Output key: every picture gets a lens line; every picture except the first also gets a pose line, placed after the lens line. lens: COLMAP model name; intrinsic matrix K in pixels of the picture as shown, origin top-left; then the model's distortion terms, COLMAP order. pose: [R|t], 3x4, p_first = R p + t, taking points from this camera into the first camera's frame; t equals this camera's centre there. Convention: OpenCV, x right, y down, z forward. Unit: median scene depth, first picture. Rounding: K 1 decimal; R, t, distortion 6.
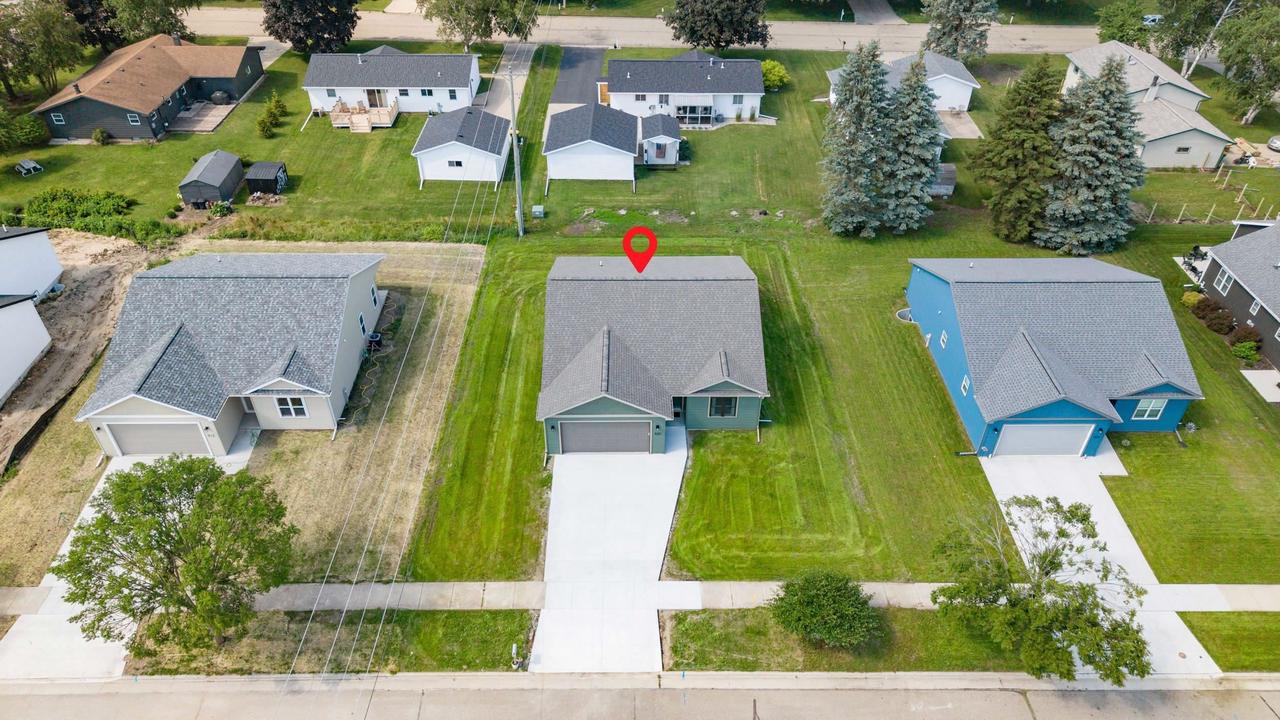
lens RADIAL K [[849.5, 0, 640.0], [0, 849.5, 360.0], [0, 0, 1]] dist [0.054180, -0.065138]
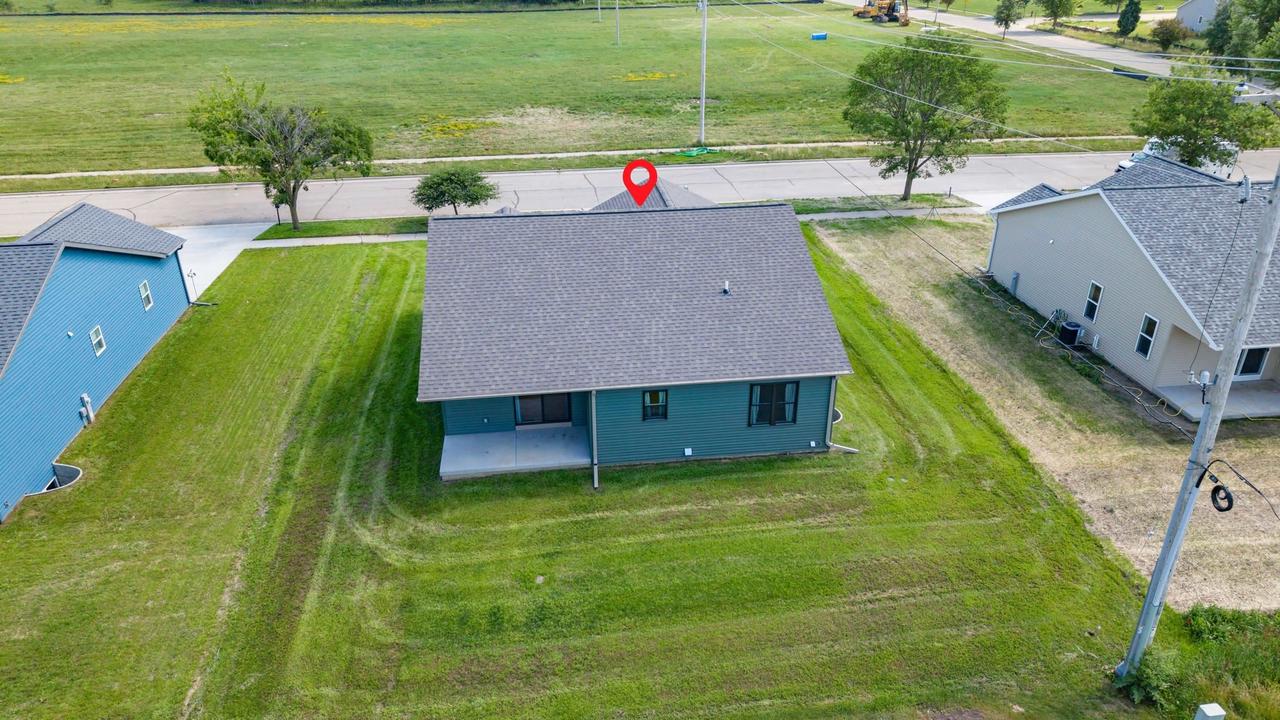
lens RADIAL K [[858.6, 0, 640.0], [0, 858.6, 360.0], [0, 0, 1]] dist [0.002440, -0.007627]
pose [[-0.993469, 0.048564, -0.103255, 0.067995], [-0.073678, 0.417968, 0.905469, -0.633811], [0.087130, 0.907163, -0.411660, 1.446484]]
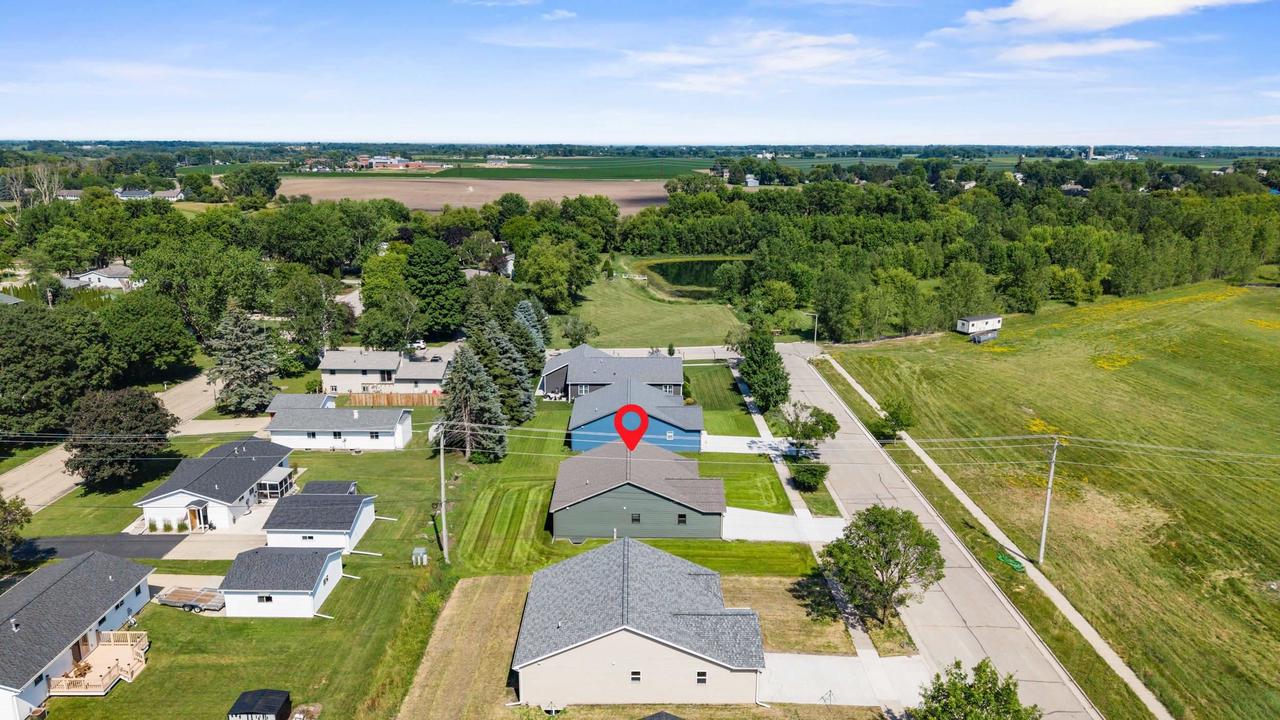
lens RADIAL K [[852.1, 0, 640.0], [0, 852.1, 360.0], [0, 0, 1]] dist [0.034107, -0.035665]
pose [[0.000686, -0.256527, 0.966537, -1.679202], [0.617997, 0.759982, 0.201266, -0.609160], [-0.786181, 0.597178, 0.159054, 0.654867]]
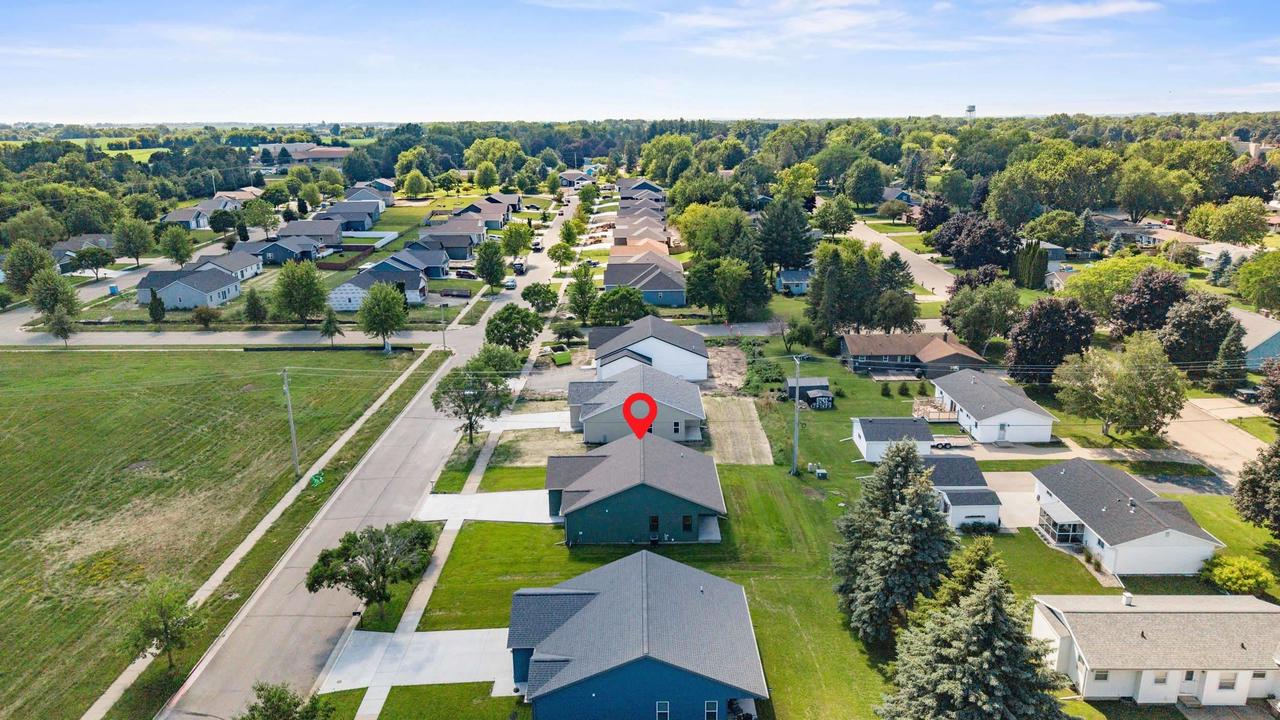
lens RADIAL K [[852.1, 0, 640.0], [0, 852.1, 360.0], [0, 0, 1]] dist [0.034107, -0.035665]
pose [[-0.013449, 0.268497, -0.963187, 1.616553], [-0.615622, 0.756834, 0.219570, -0.625311], [0.787927, 0.595912, 0.155115, 0.702491]]
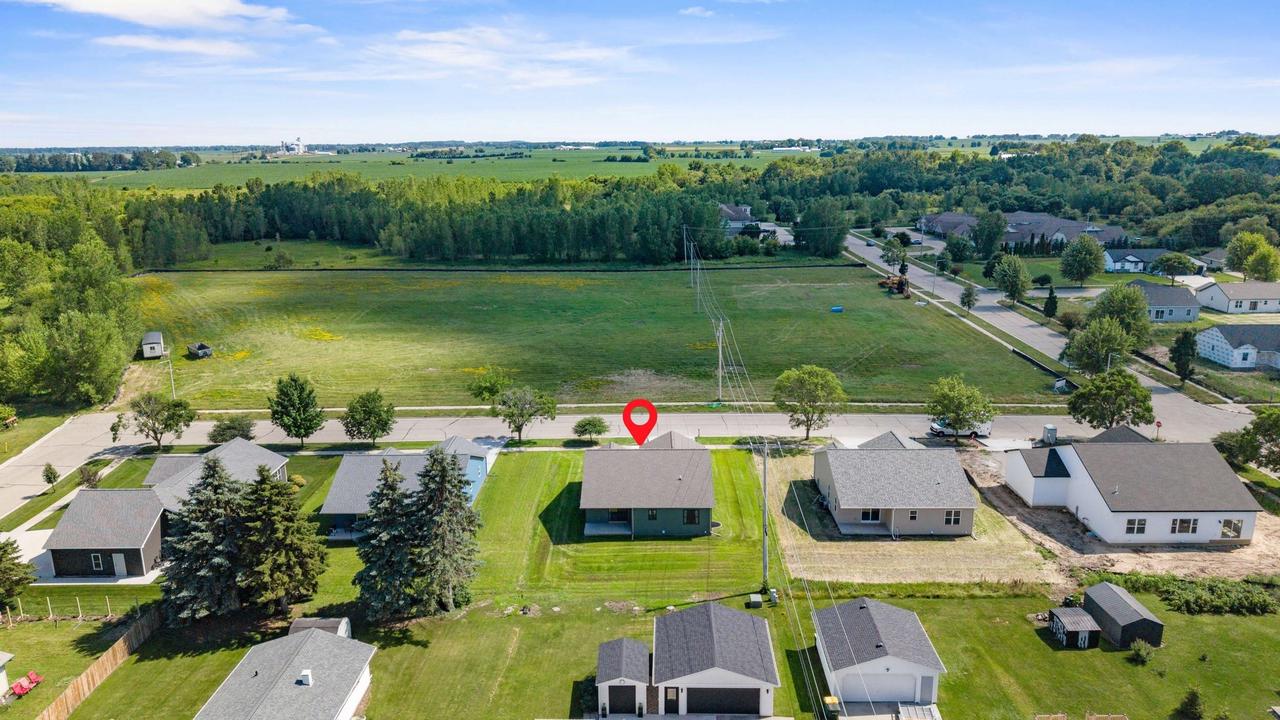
lens RADIAL K [[849.5, 0, 640.0], [0, 849.5, 360.0], [0, 0, 1]] dist [0.054180, -0.065138]
pose [[-0.999705, -0.003682, 0.024017, -0.010989], [0.016989, 0.600741, 0.799263, -1.682435], [-0.017371, 0.799435, -0.600501, 2.027010]]
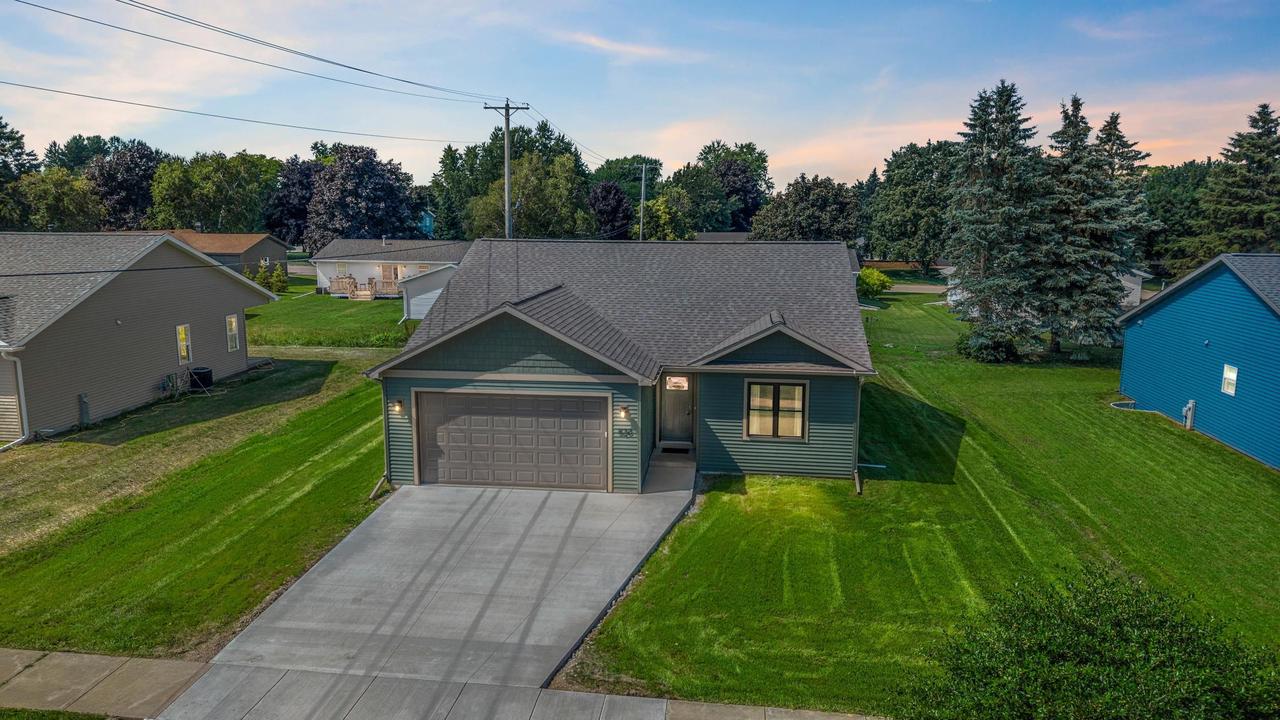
lens RADIAL K [[852.1, 0, 640.0], [0, 852.1, 360.0], [0, 0, 1]] dist [0.034107, -0.035665]
pose [[0.990992, 0.019256, -0.132530, 0.087881], [-0.080837, 0.875000, -0.477327, 0.267348], [0.106772, 0.483740, 0.868674, 0.586875]]
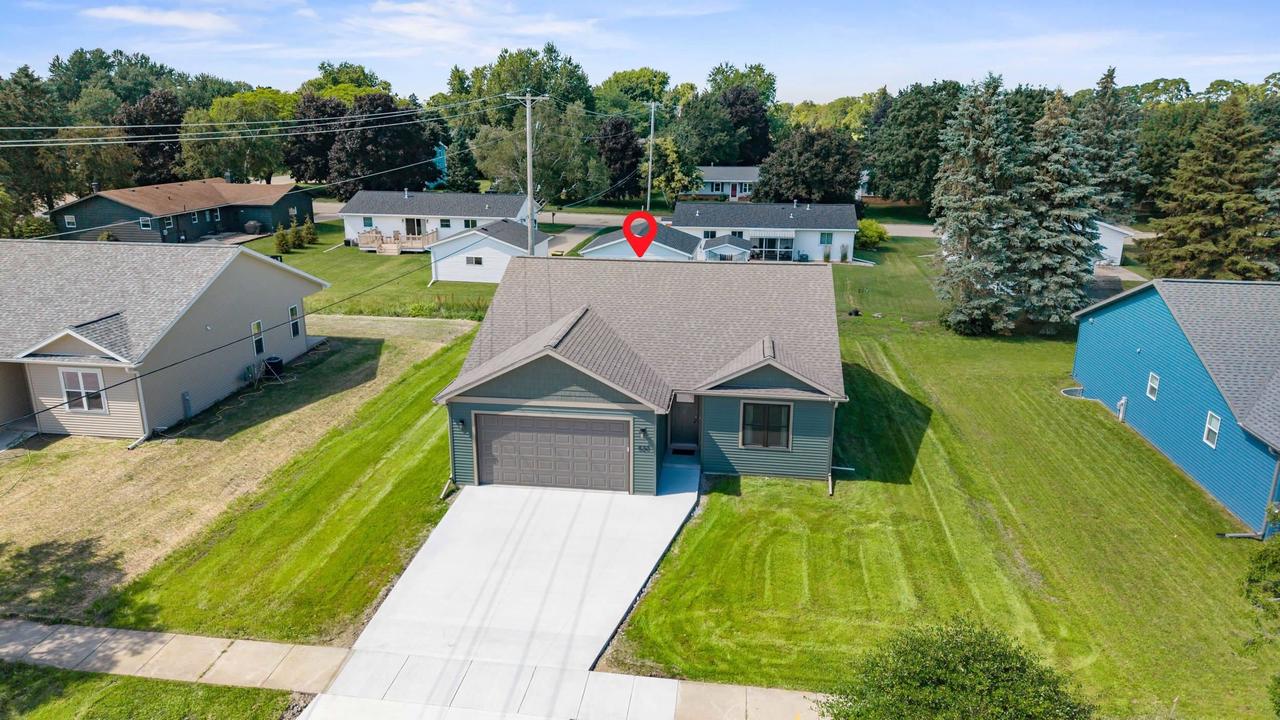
lens RADIAL K [[852.1, 0, 640.0], [0, 852.1, 360.0], [0, 0, 1]] dist [0.034107, -0.035665]
pose [[0.989986, 0.036498, -0.136368, 0.093092], [-0.085916, 0.922267, -0.376884, 0.244418], [0.112013, 0.384826, 0.916167, 0.458617]]
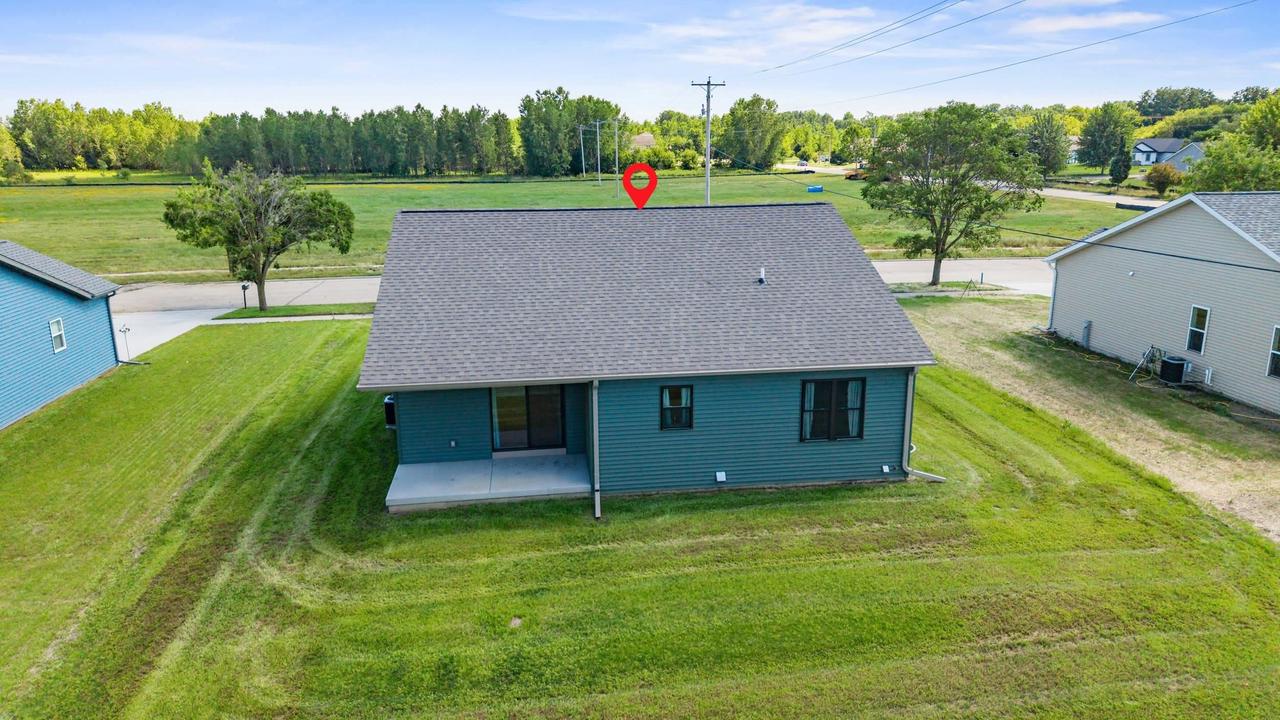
lens RADIAL K [[858.6, 0, 640.0], [0, 858.6, 360.0], [0, 0, 1]] dist [0.002440, -0.007627]
pose [[-0.993013, 0.030516, -0.113988, 0.067303], [-0.073115, 0.599095, 0.797332, -0.469728], [0.092621, 0.800096, -0.592678, 1.472567]]
